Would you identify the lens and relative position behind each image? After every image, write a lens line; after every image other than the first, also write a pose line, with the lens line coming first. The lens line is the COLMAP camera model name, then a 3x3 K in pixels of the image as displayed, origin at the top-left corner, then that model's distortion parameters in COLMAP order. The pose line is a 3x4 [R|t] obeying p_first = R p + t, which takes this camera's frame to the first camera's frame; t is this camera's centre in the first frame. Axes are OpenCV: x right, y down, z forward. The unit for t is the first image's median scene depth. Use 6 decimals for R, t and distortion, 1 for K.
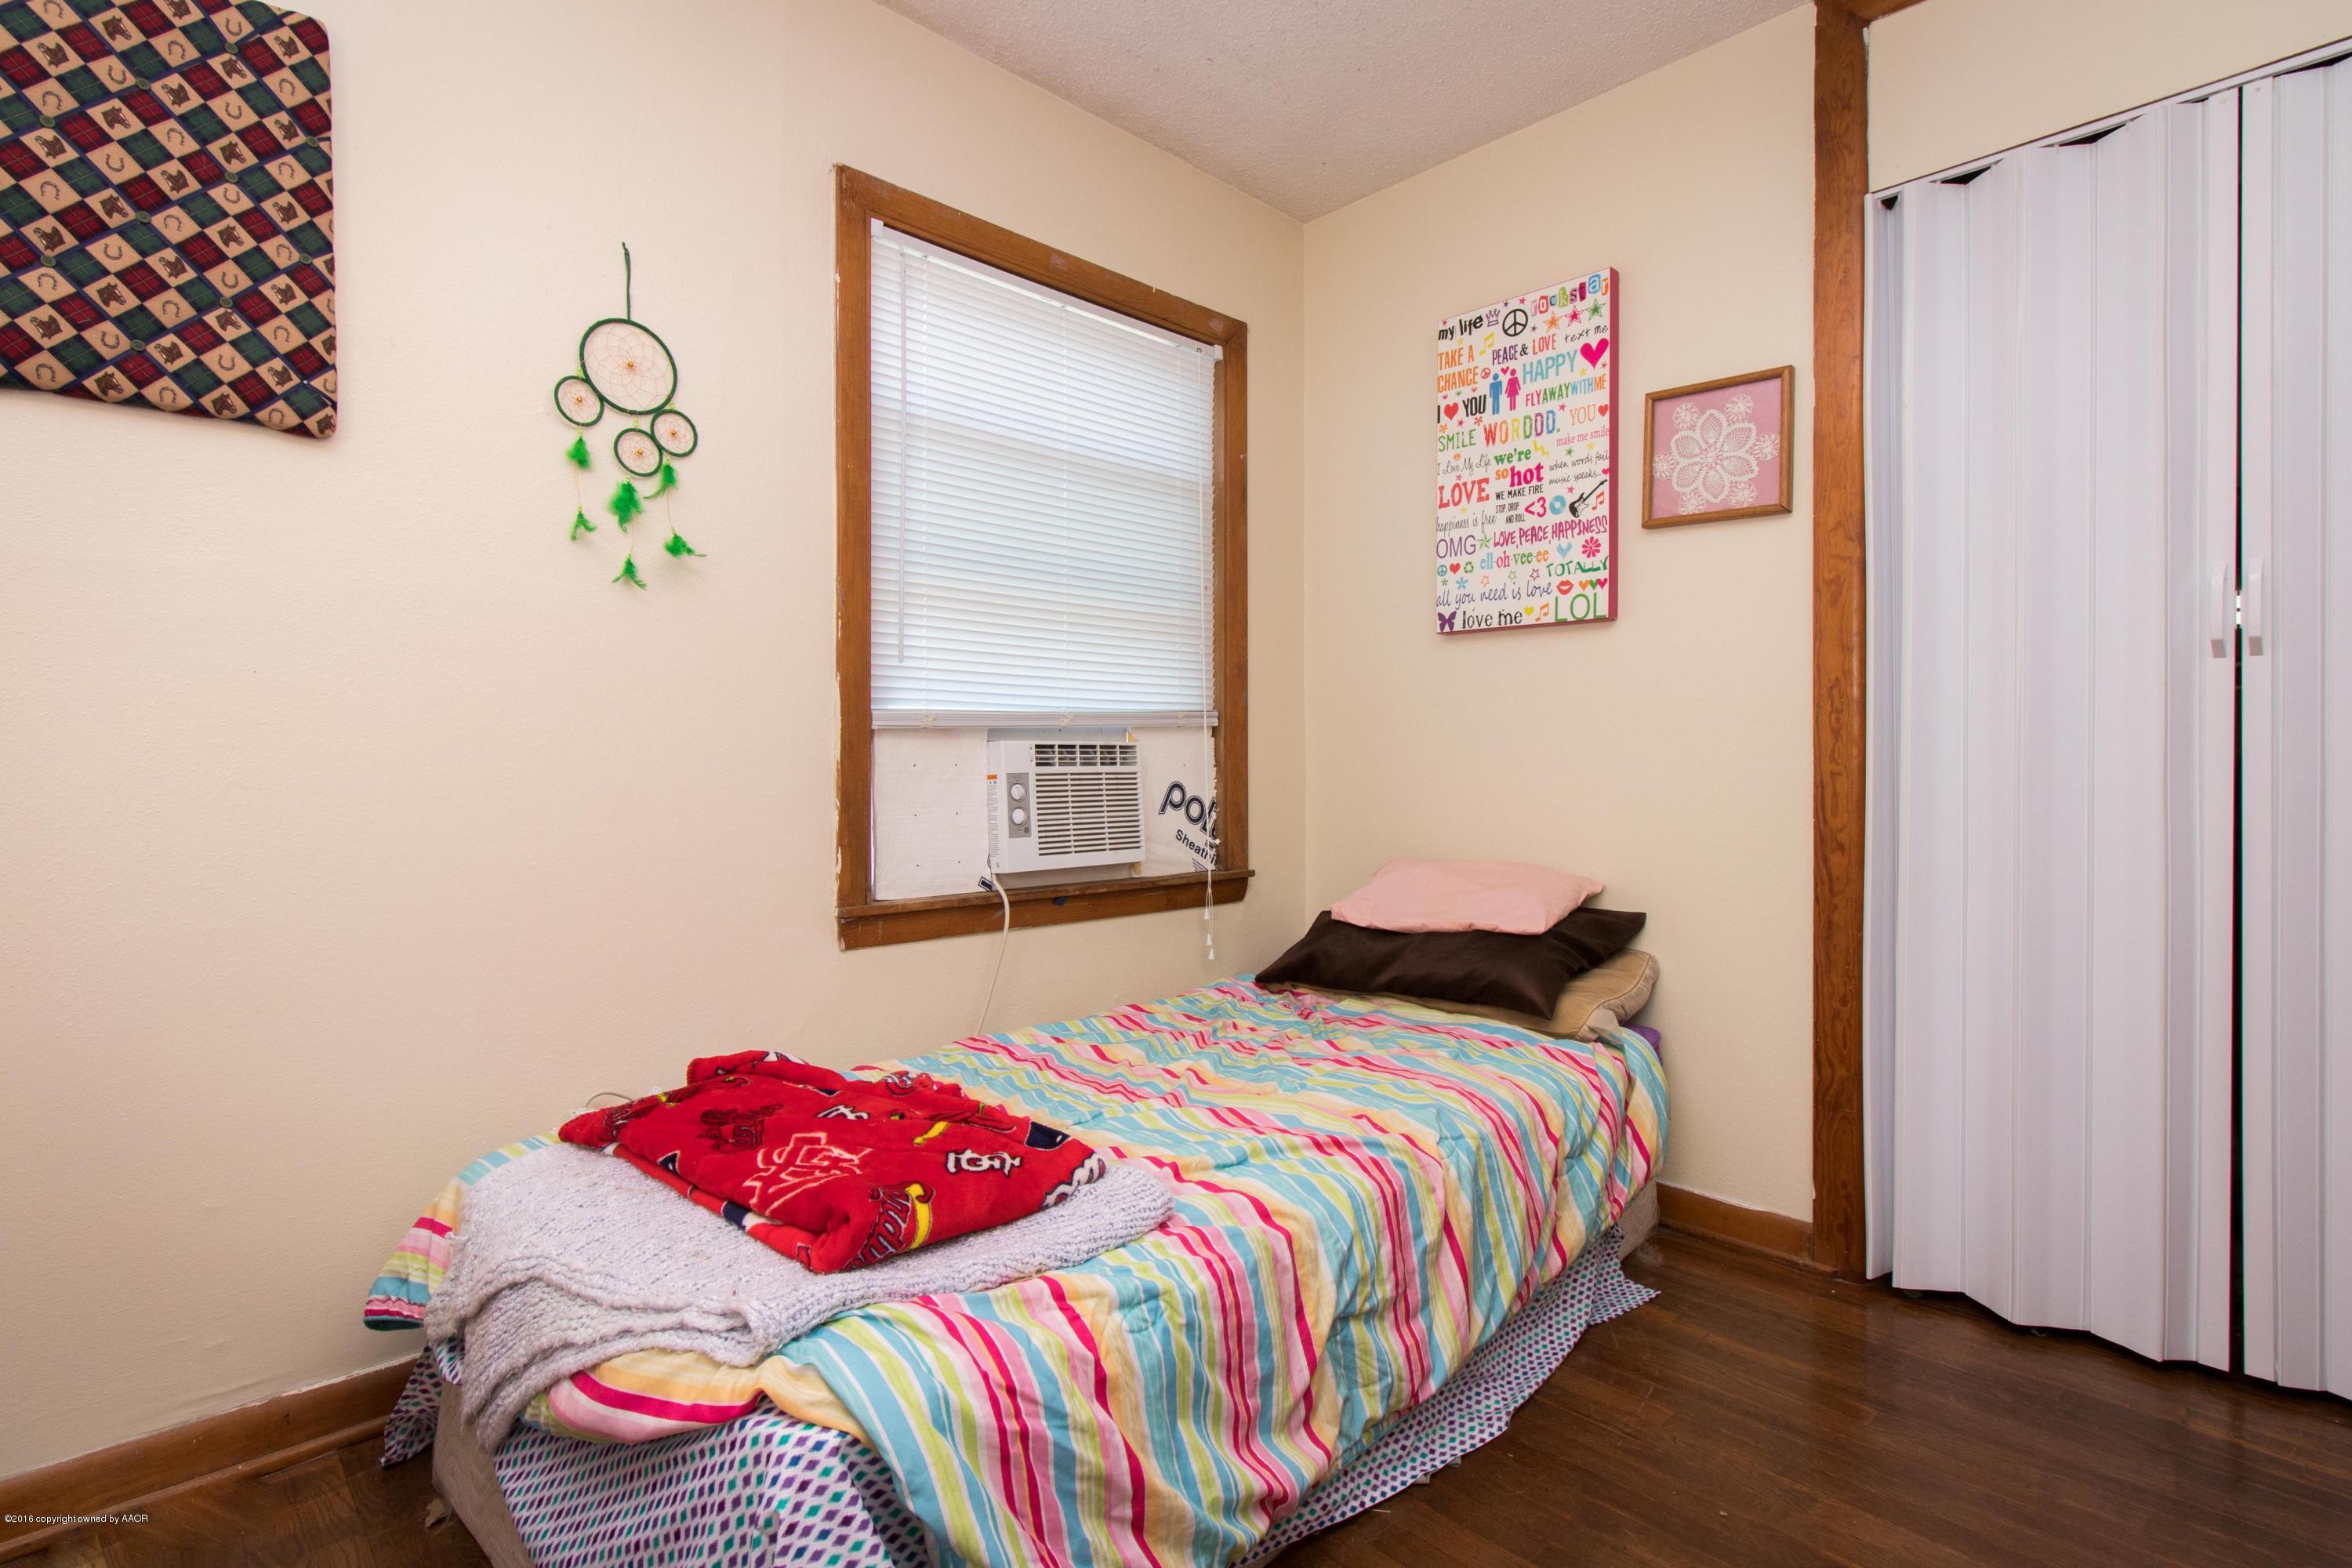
lens RADIAL K [[1168.6, 0, 1168.2], [0, 1168.6, 770.5], [0, 0, 1]] dist [0.001153, 0.000862]
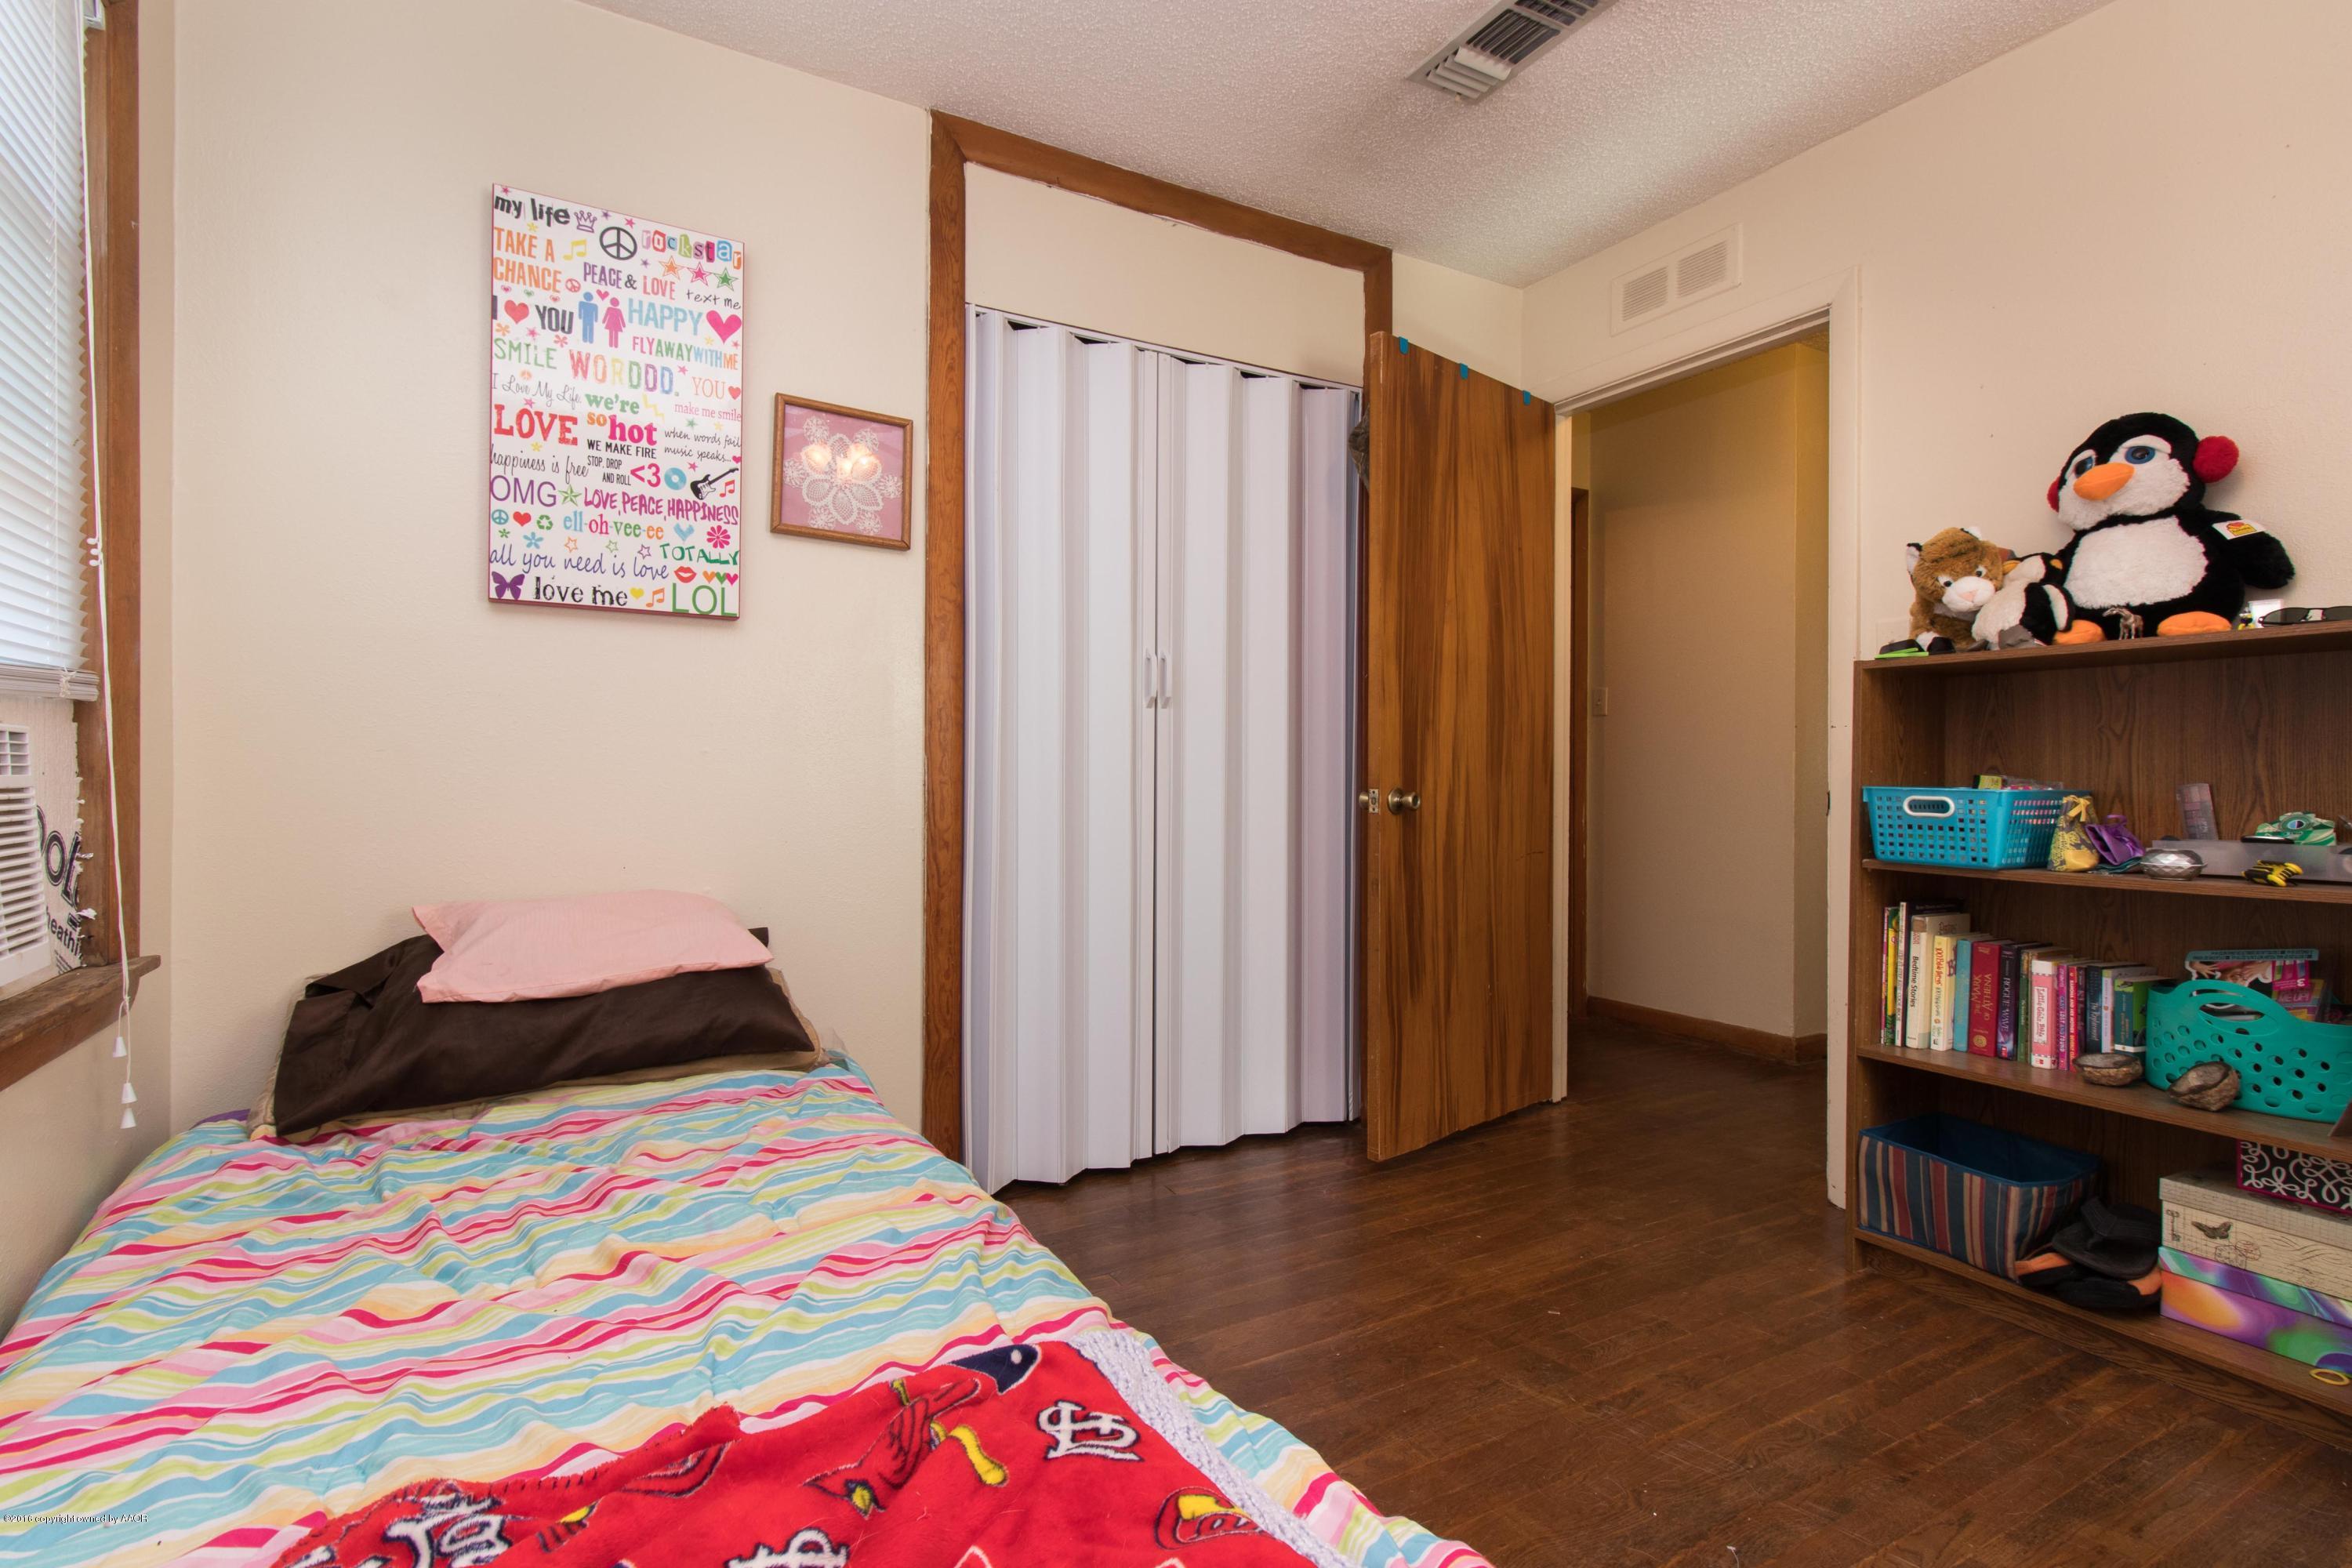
lens RADIAL K [[1086.1, 0, 1176.0], [0, 1086.1, 784.0], [0, 0, 1]] dist [0.001375, 0.000887]
pose [[0.239095, -0.006878, 0.970972, -0.375728], [0.001756, 0.999976, 0.006651, -0.002544], [-0.970994, 0.000115, 0.239102, 0.444163]]
